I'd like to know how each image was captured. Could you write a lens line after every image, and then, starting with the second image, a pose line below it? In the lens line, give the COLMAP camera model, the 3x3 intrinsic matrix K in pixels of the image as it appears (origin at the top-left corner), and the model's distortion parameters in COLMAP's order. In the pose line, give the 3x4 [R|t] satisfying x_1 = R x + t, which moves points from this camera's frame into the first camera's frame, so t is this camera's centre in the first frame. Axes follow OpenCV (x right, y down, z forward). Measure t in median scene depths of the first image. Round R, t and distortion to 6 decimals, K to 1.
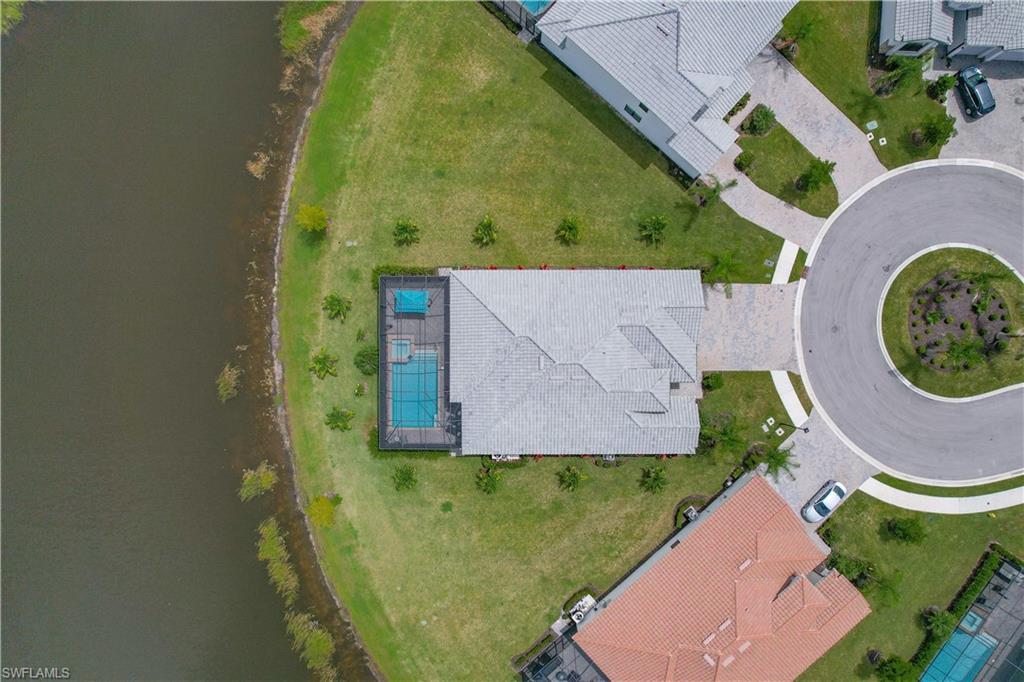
lens RADIAL K [[642.8, 0, 510.3], [0, 642.8, 343.2], [0, 0, 1]] dist [-0.089644, 0.076150]
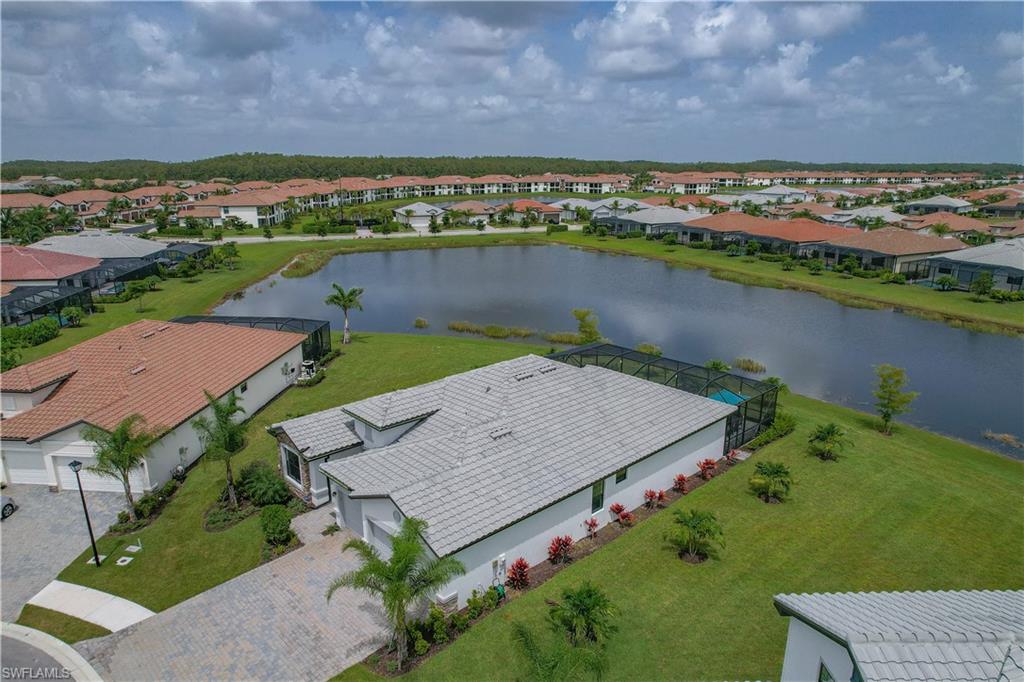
lens RADIAL K [[642.8, 0, 510.3], [0, 642.8, 343.2], [0, 0, 1]] dist [-0.089644, 0.076150]
pose [[-0.730080, 0.189124, -0.656669, 0.479666], [-0.683338, -0.194093, 0.703830, -0.392625], [0.005656, 0.962580, 0.270940, 0.706518]]
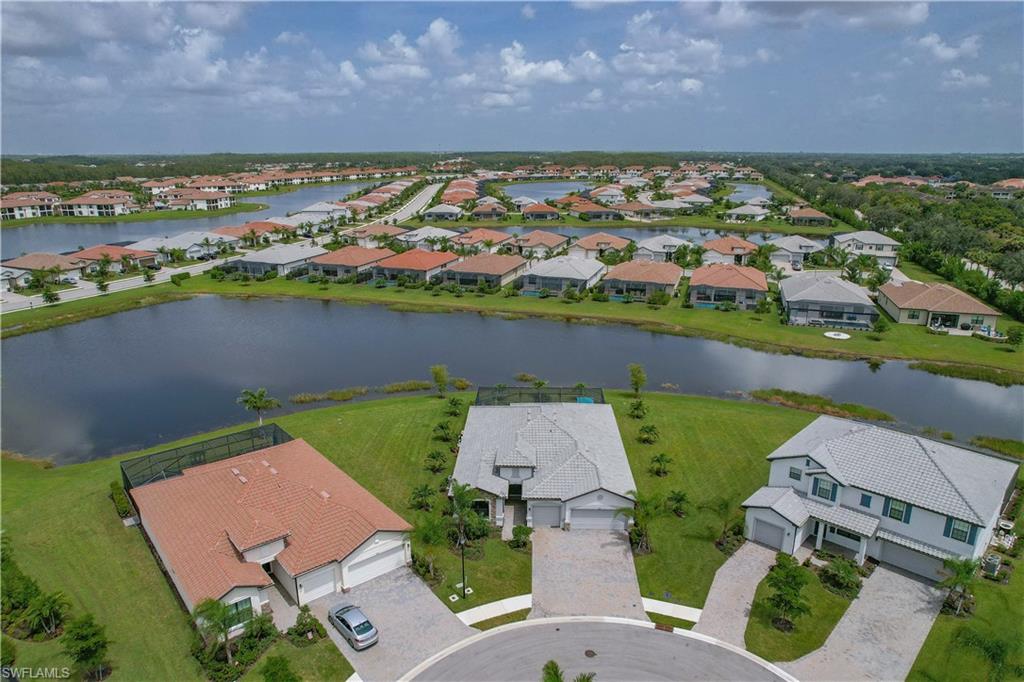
lens RADIAL K [[642.8, 0, 510.3], [0, 642.8, 343.2], [0, 0, 1]] dist [-0.089644, 0.076150]
pose [[-0.044594, 0.279812, -0.959018, 1.091689], [-0.999001, -0.009723, 0.043616, 0.039121], [0.002879, 0.960005, 0.279966, 0.473420]]
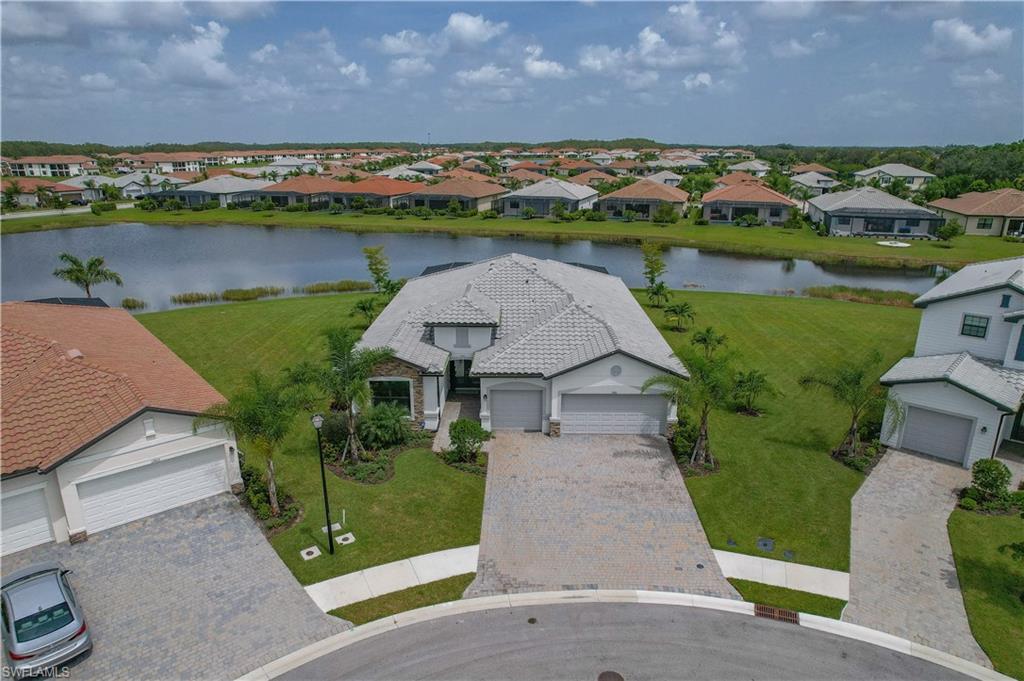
lens RADIAL K [[642.8, 0, 510.3], [0, 642.8, 342.7], [0, 0, 1]] dist [-0.089644, 0.076150]
pose [[-0.027774, 0.300386, -0.953413, 0.734764], [-0.999614, -0.007306, 0.026818, 0.016176], [0.001090, 0.953790, 0.300473, 0.773462]]
